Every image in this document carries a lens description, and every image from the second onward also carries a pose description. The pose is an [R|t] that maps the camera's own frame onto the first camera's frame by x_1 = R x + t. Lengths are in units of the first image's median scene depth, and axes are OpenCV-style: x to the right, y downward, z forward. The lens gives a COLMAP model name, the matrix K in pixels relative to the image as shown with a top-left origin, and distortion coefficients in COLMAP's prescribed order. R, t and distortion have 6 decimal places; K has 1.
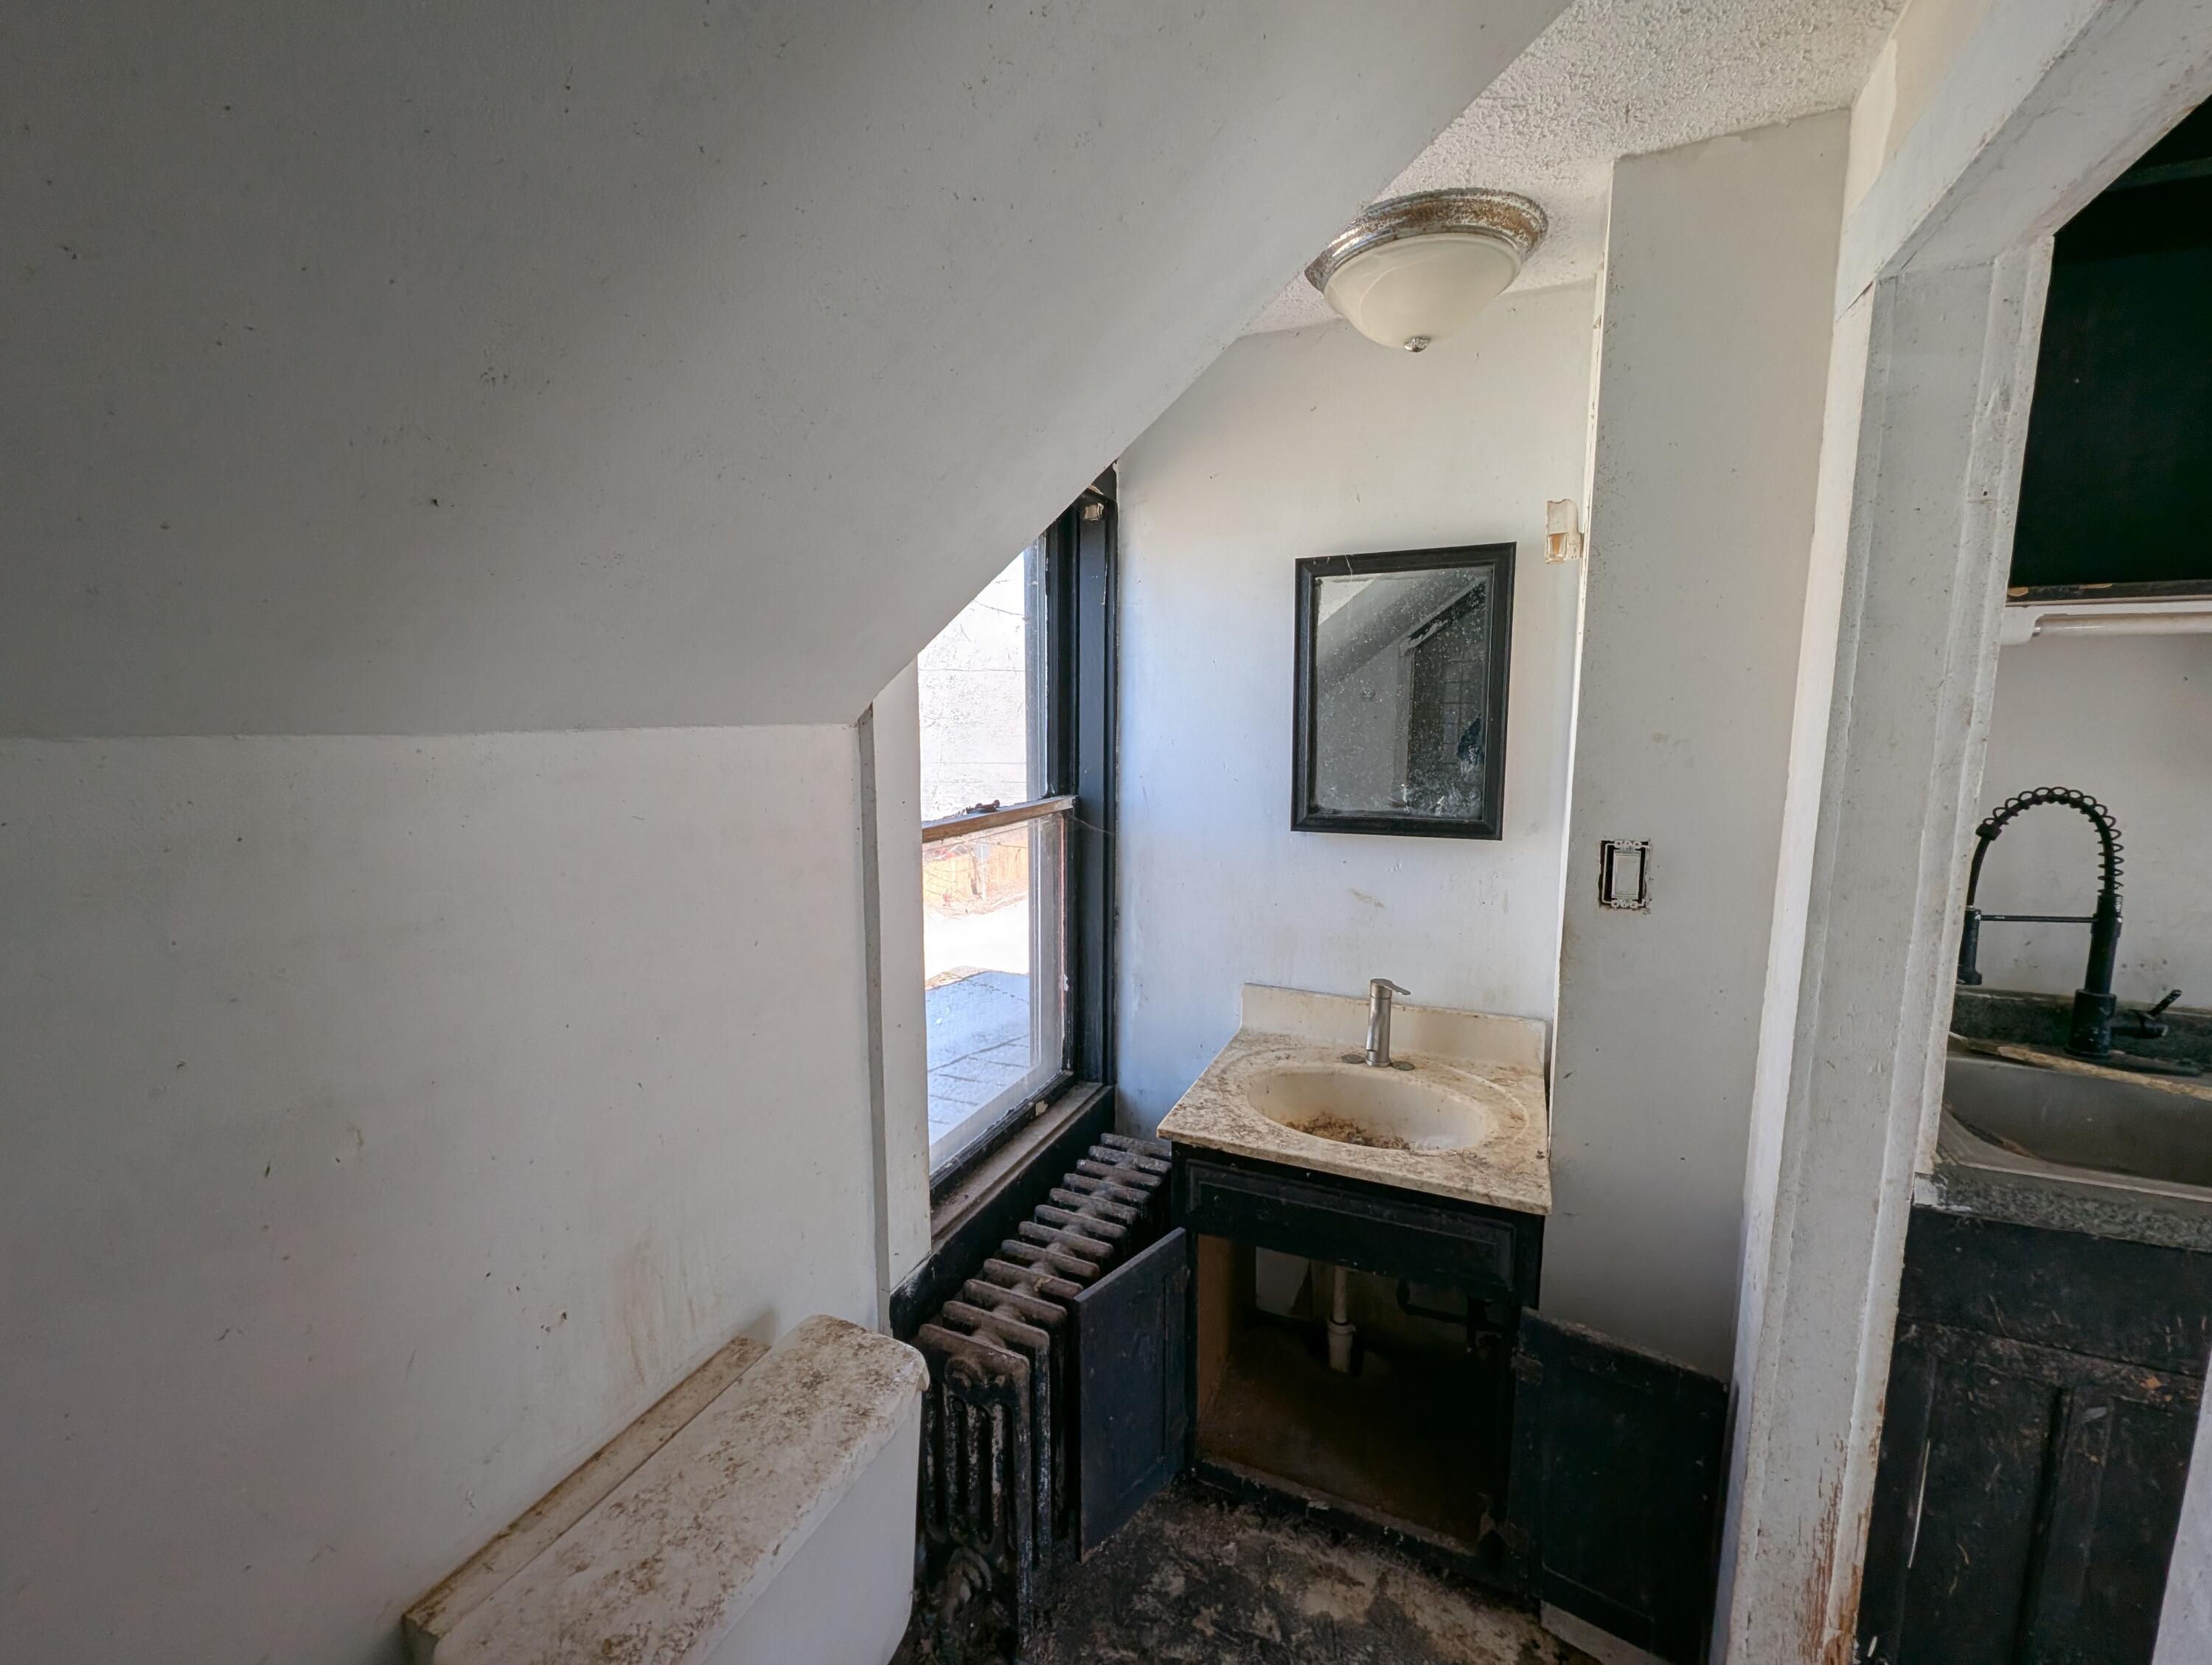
lens RADIAL K [[910.9, 0, 1107.4], [0, 910.9, 815.8], [0, 0, 1]] dist [0.001731, -0.001188]
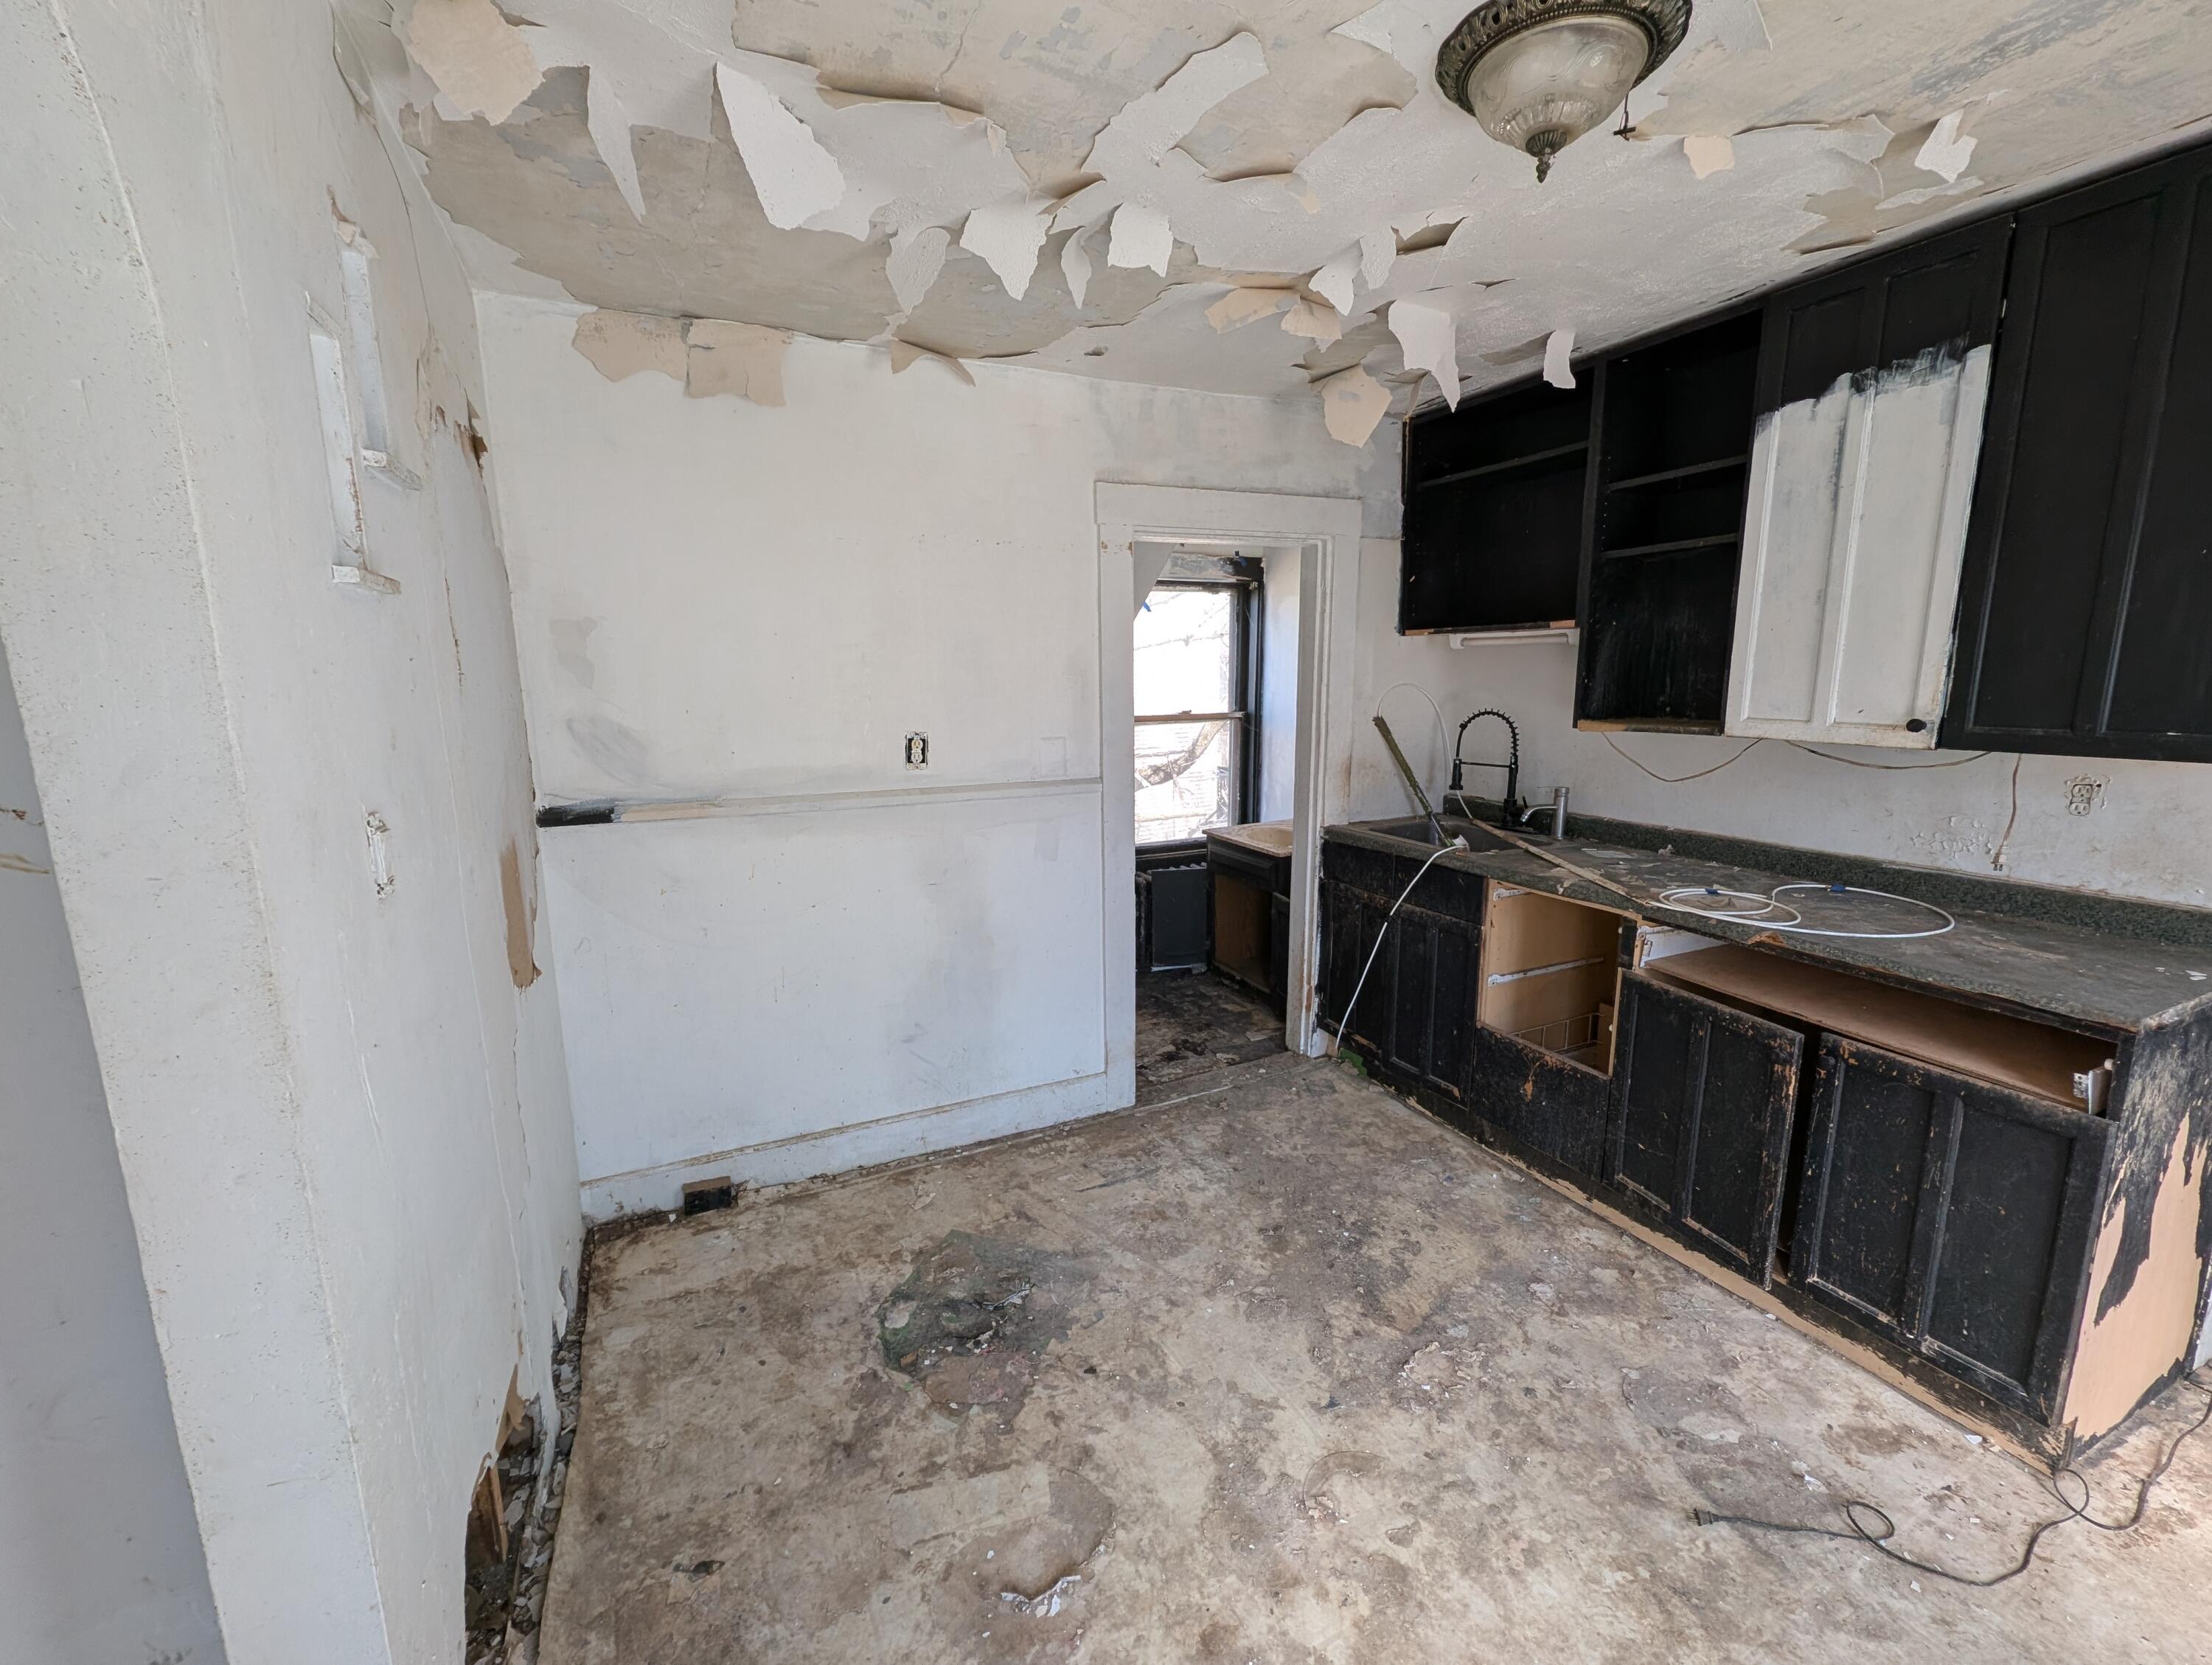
lens RADIAL K [[910.9, 0, 1110.0], [0, 910.9, 830.1], [0, 0, 1]] dist [0.001731, -0.001188]
pose [[0.749204, 0.115344, -0.652219, 1.803627], [-0.076900, 0.993208, 0.087312, 0.144693], [0.657860, -0.015259, 0.752986, -1.354404]]
